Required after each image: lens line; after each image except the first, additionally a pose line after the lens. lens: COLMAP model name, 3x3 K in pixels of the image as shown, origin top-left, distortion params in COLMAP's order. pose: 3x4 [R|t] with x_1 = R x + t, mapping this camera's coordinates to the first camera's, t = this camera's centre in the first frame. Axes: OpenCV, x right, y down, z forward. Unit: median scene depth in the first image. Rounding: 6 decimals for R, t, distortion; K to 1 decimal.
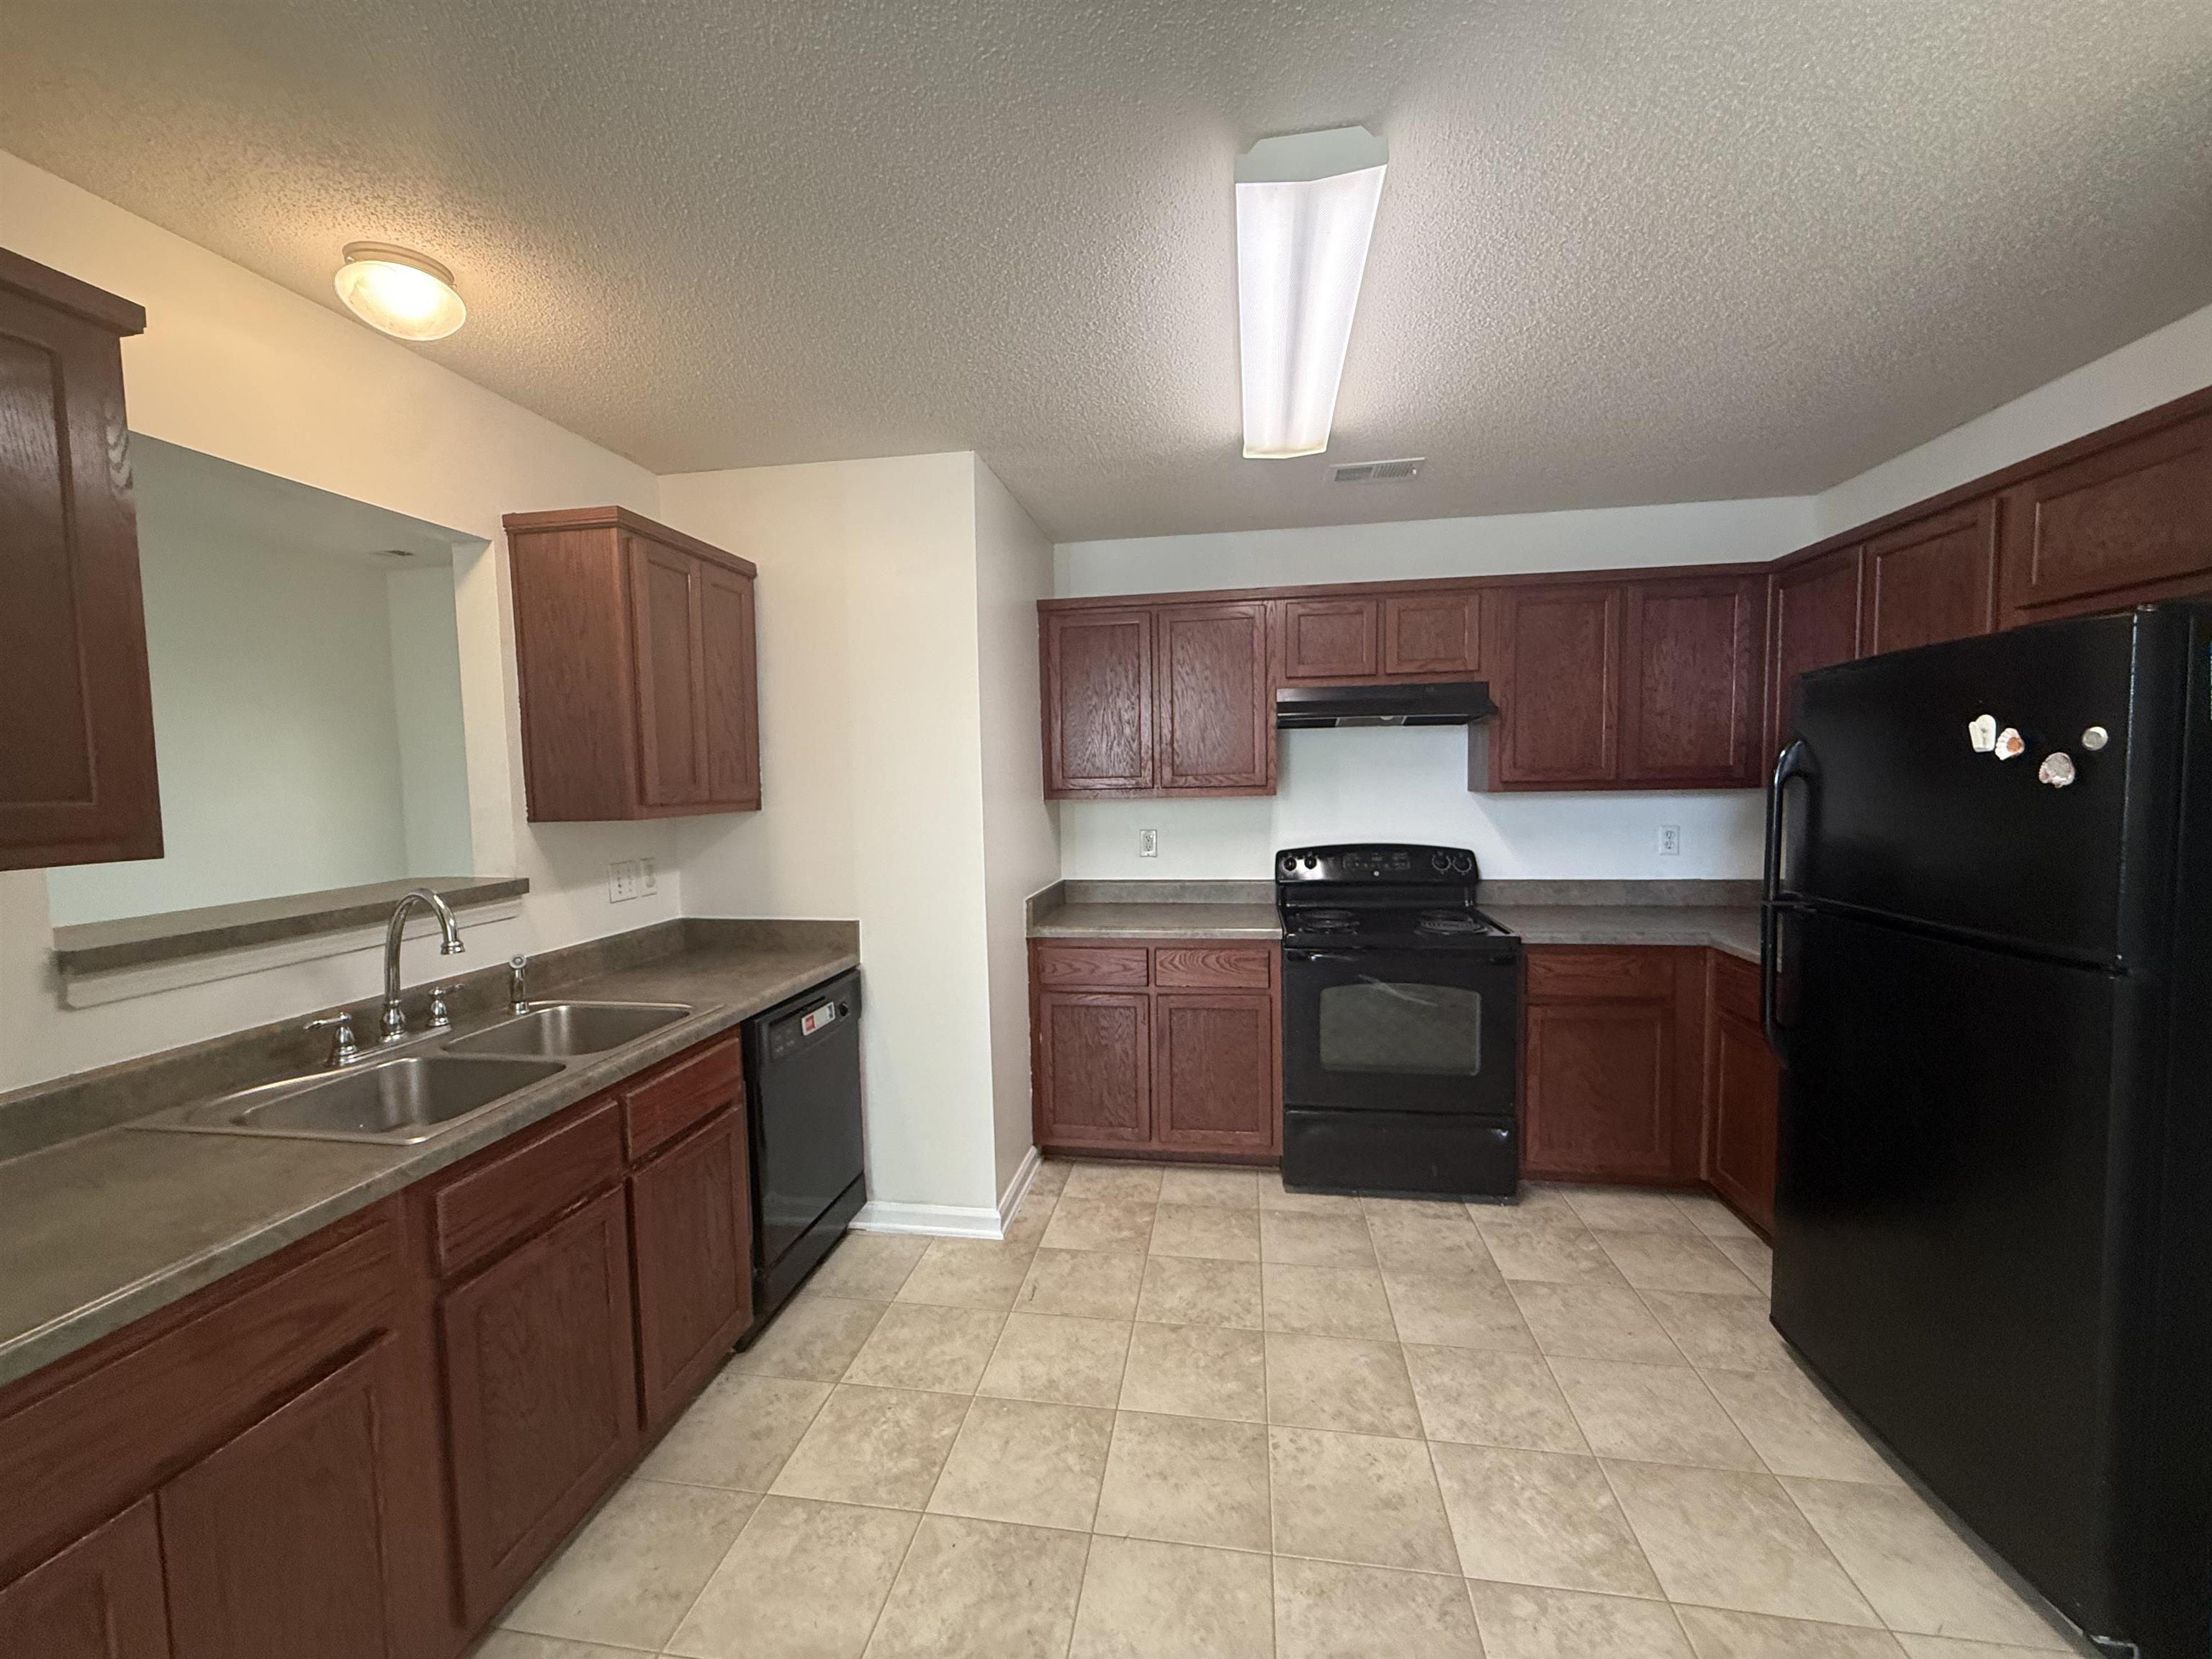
lens RADIAL K [[880.1, 0, 1106.0], [0, 880.1, 829.5], [0, 0, 1]] dist [-0.003108, -0.000195]
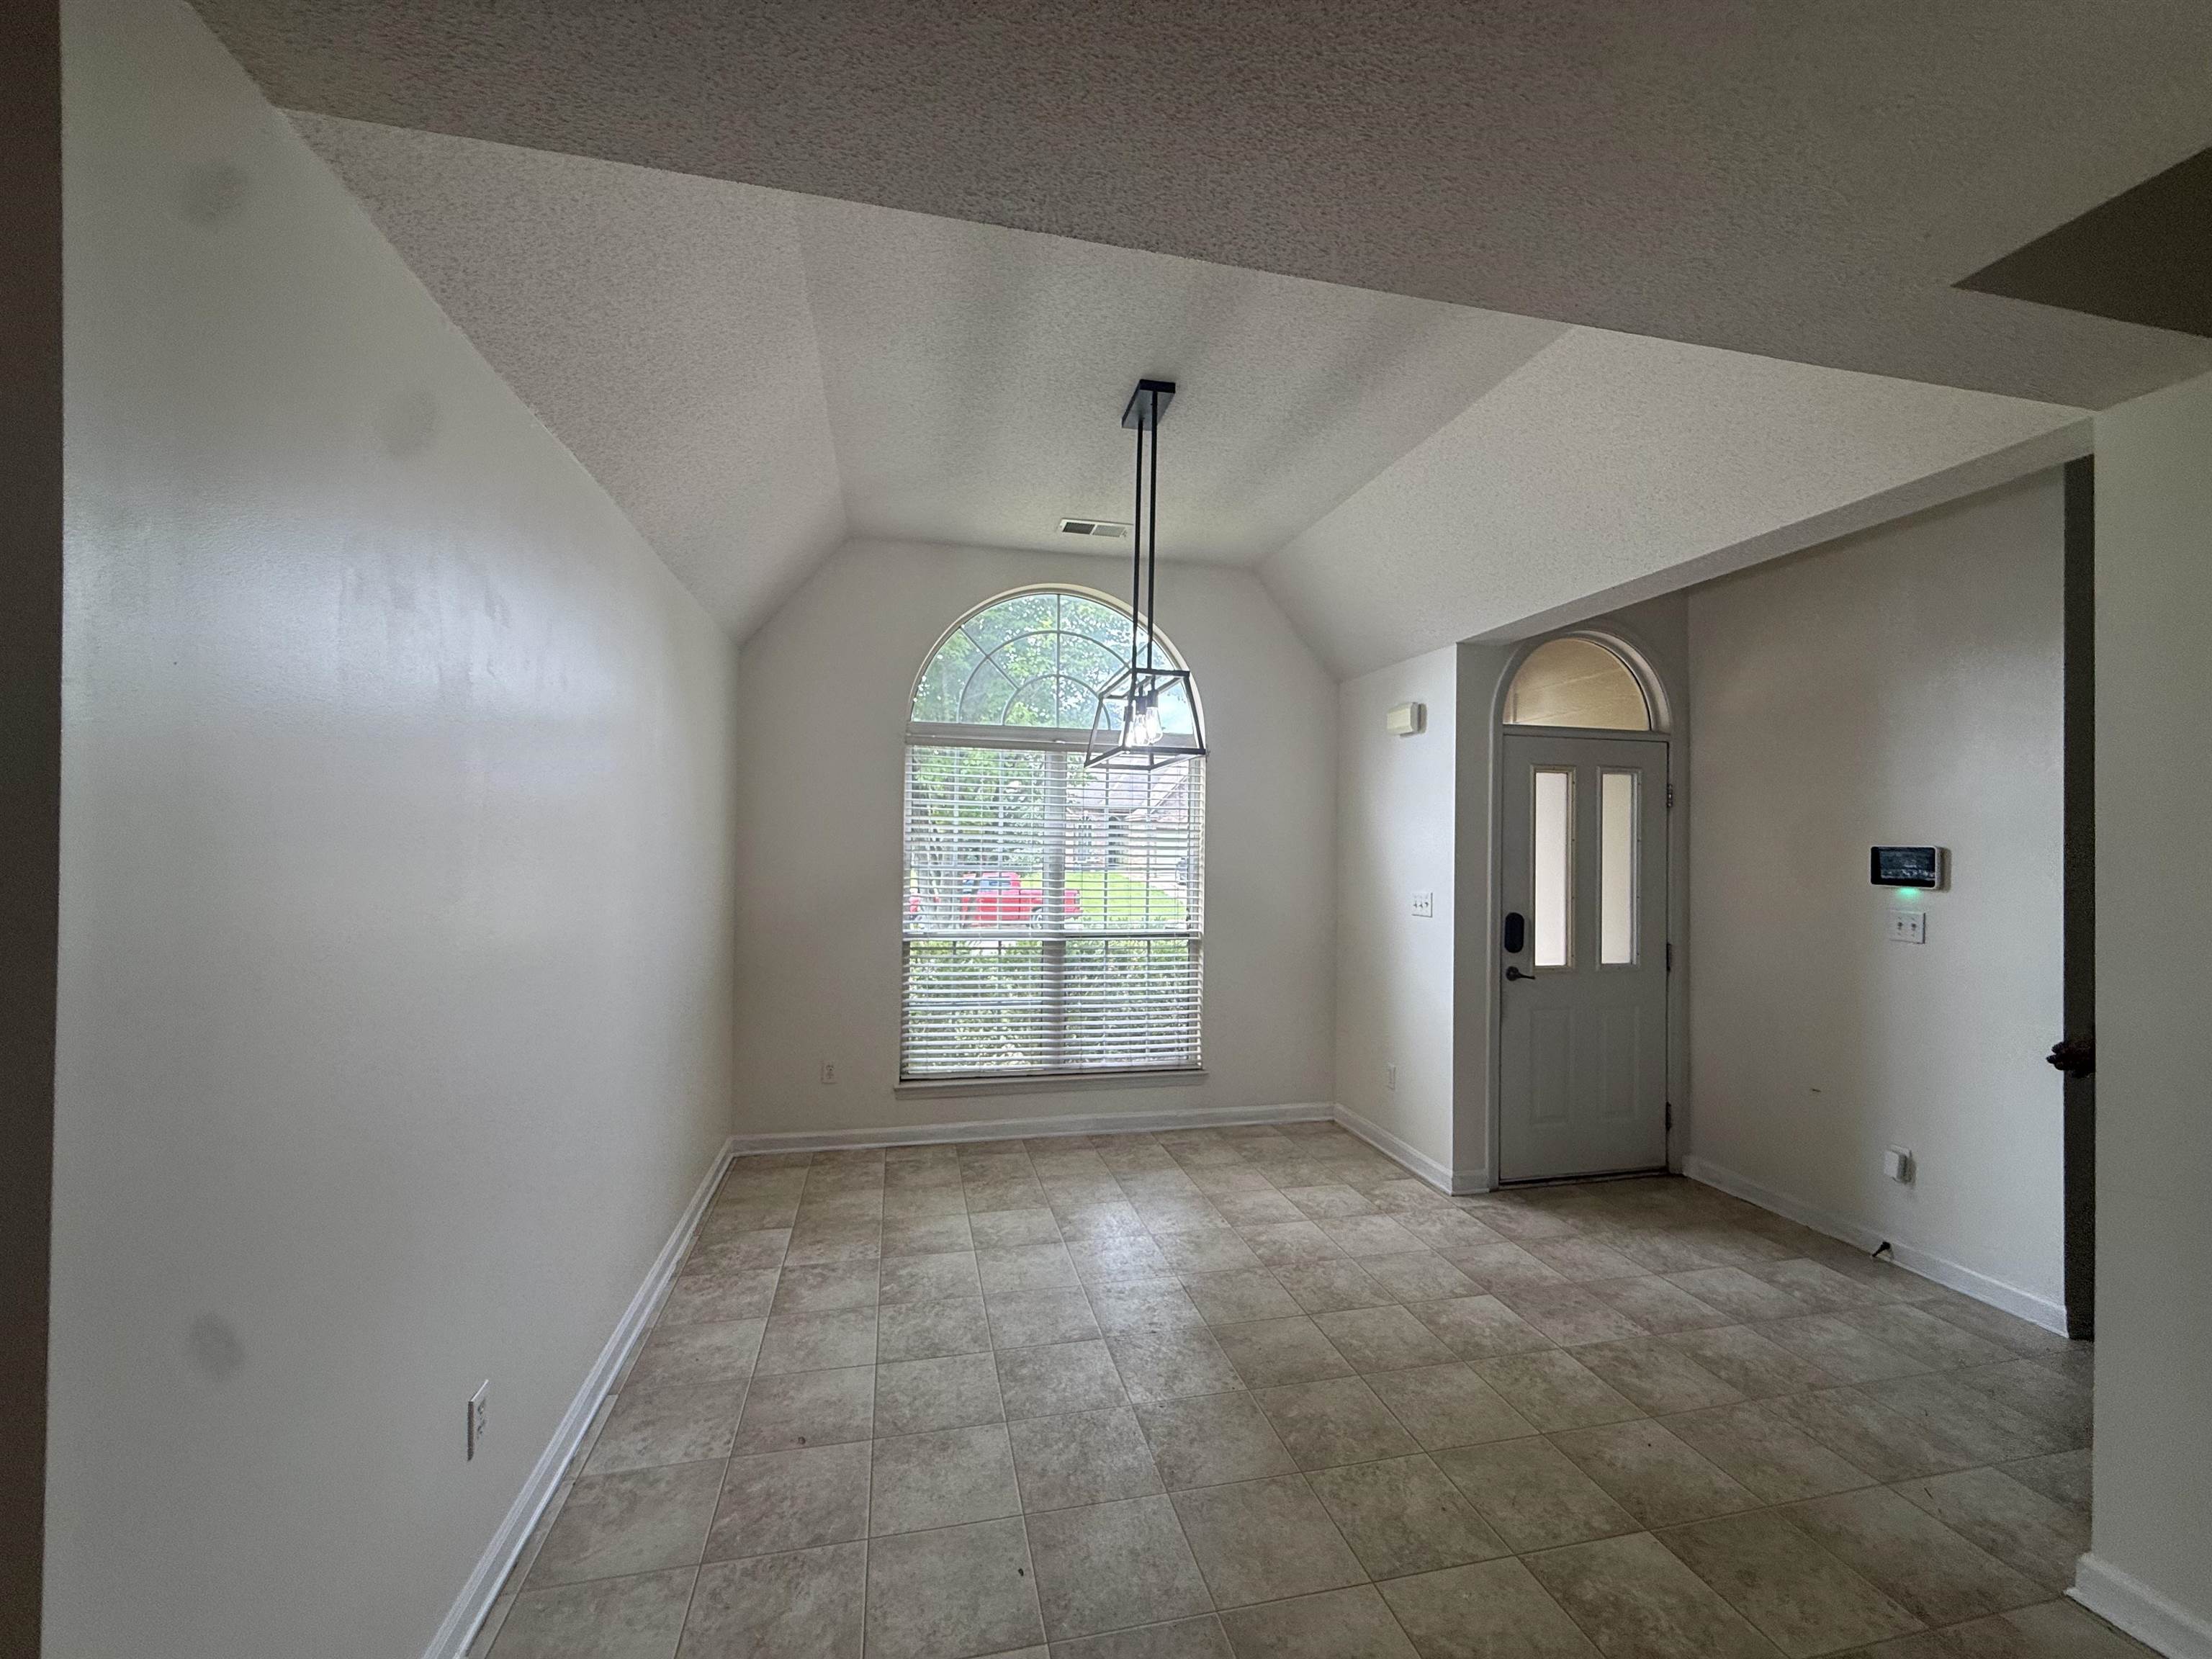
lens RADIAL K [[880.1, 0, 1106.0], [0, 880.1, 829.5], [0, 0, 1]] dist [-0.003108, -0.000195]
pose [[-0.926827, -0.002035, -0.375482, 0.366482], [-0.021334, 0.998655, 0.047248, -0.179653], [0.374881, 0.051801, -0.925625, 2.336299]]
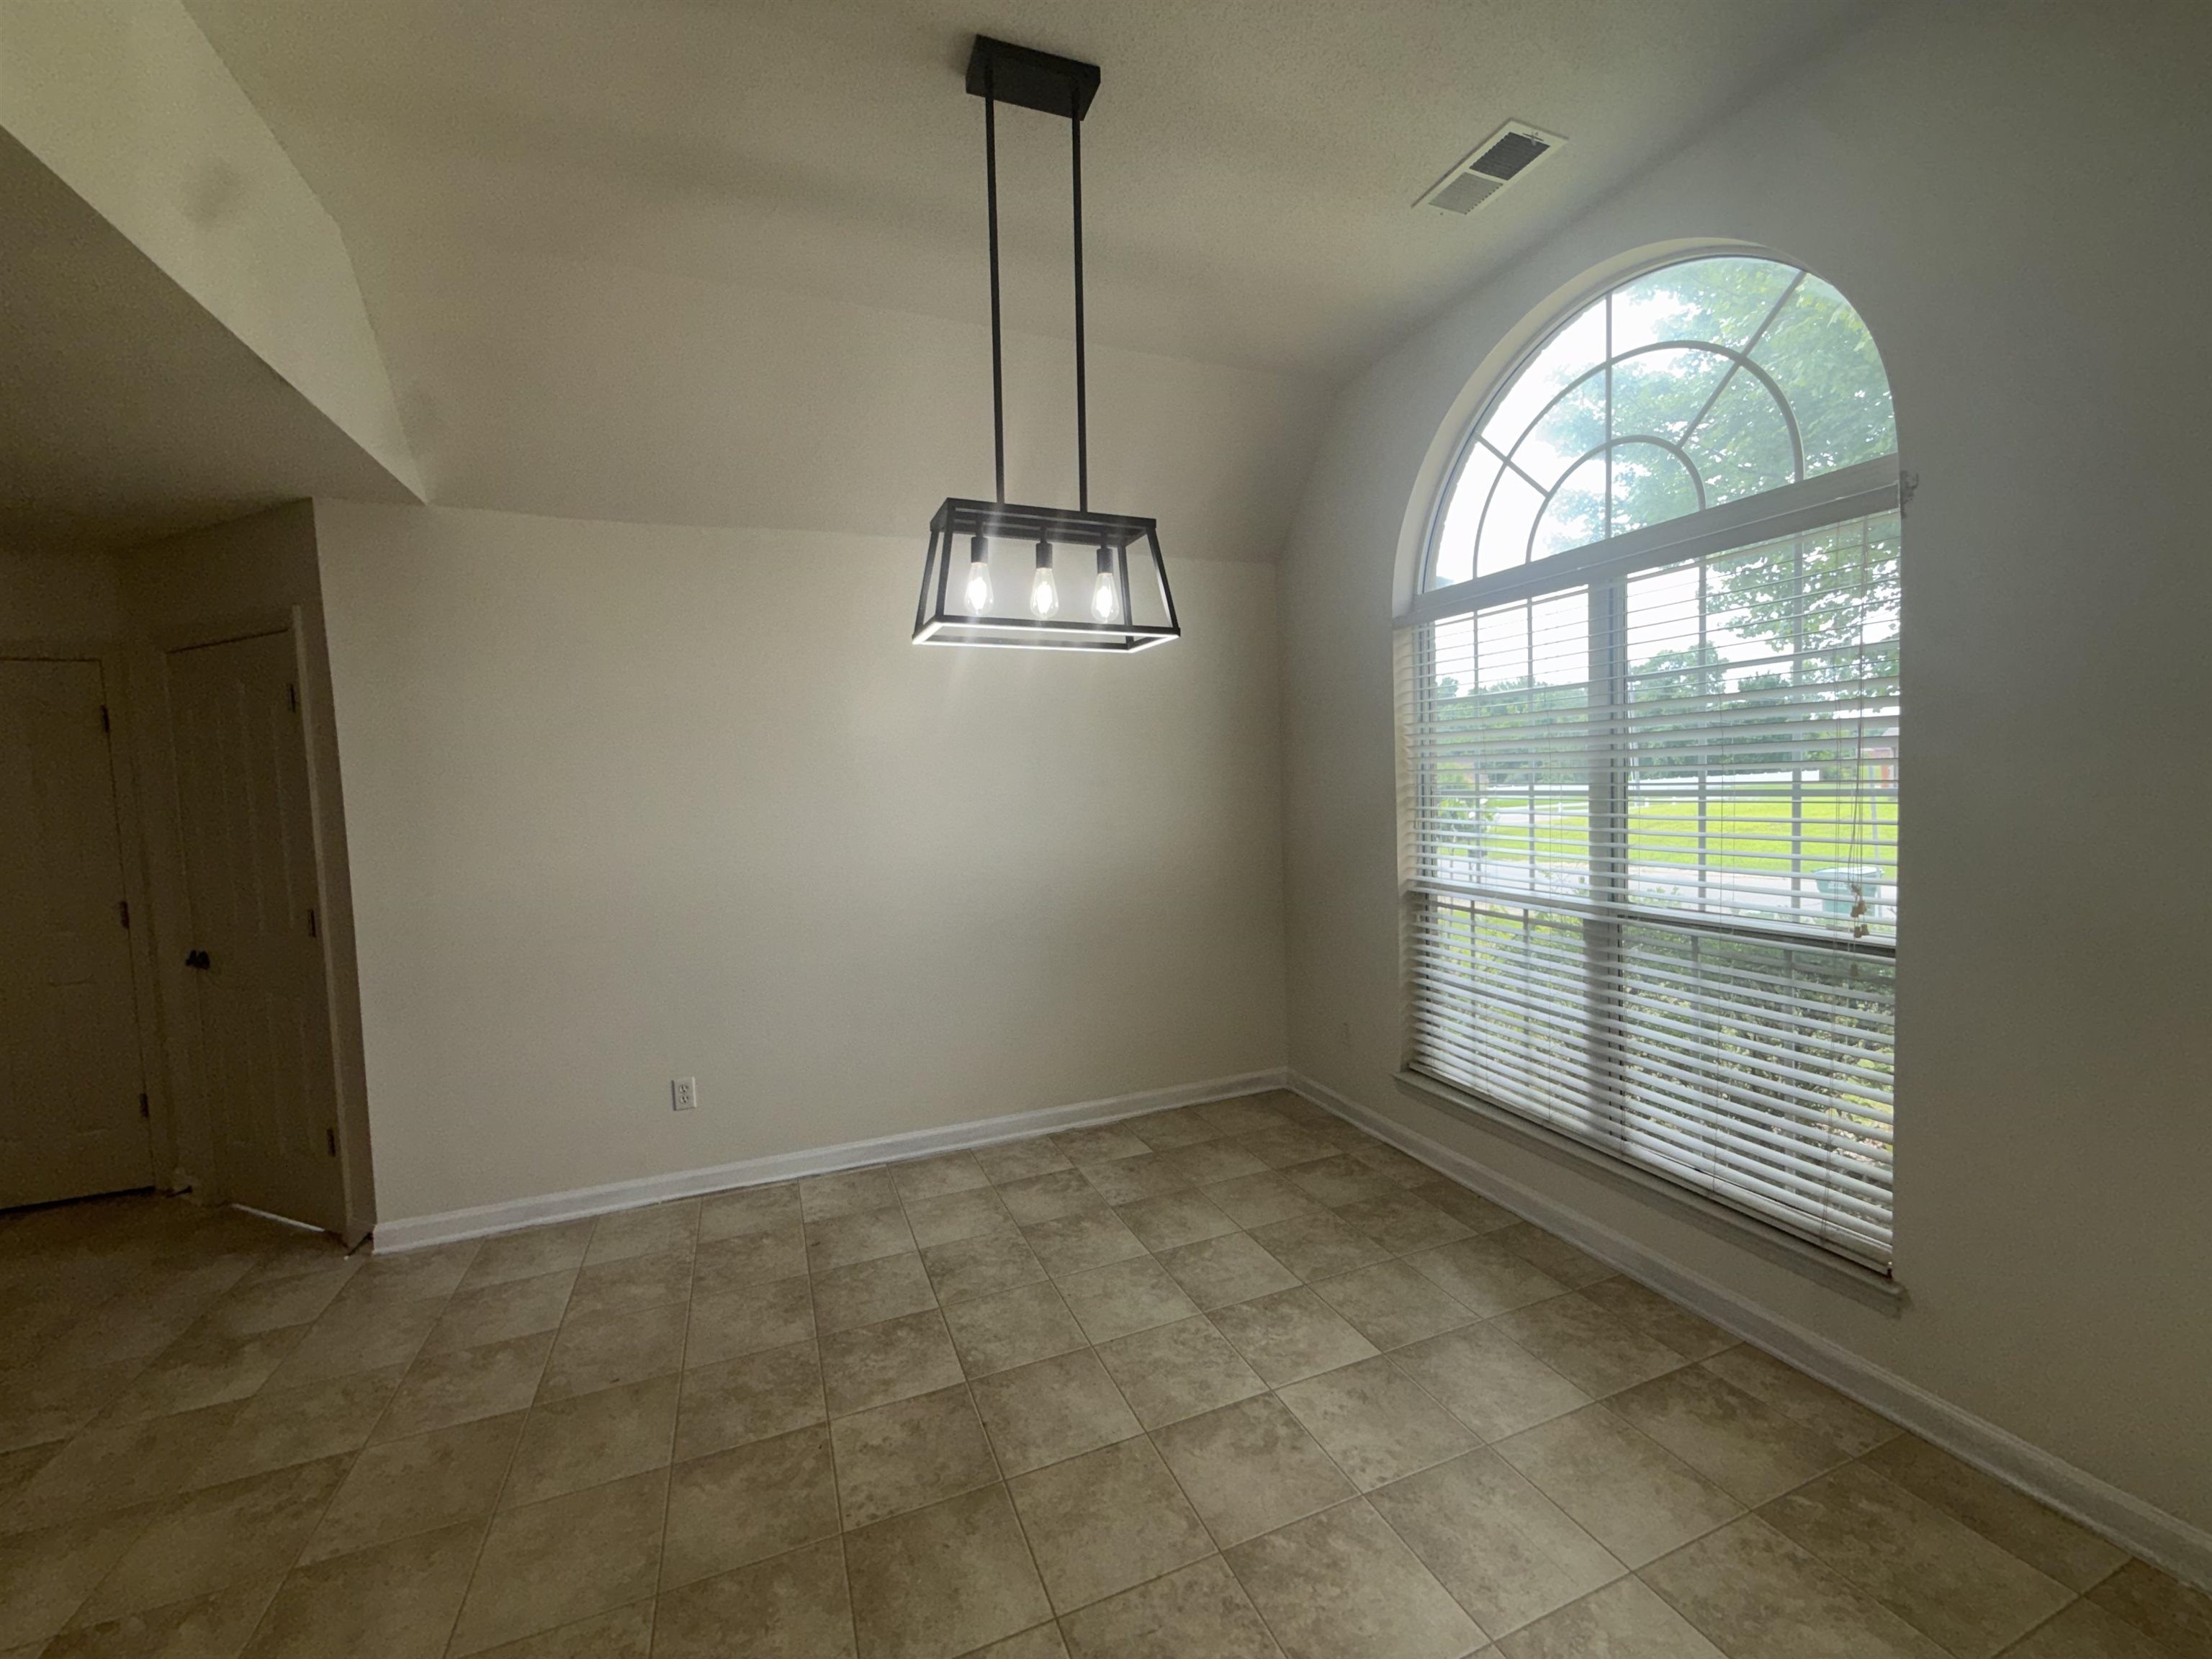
lens RADIAL K [[880.1, 0, 1106.0], [0, 880.1, 829.5], [0, 0, 1]] dist [-0.003108, -0.000195]
pose [[-0.513694, -0.010951, 0.857904, -1.013383], [0.091256, 0.993549, 0.067325, -0.079106], [-0.853107, 0.112873, -0.509381, 1.535124]]
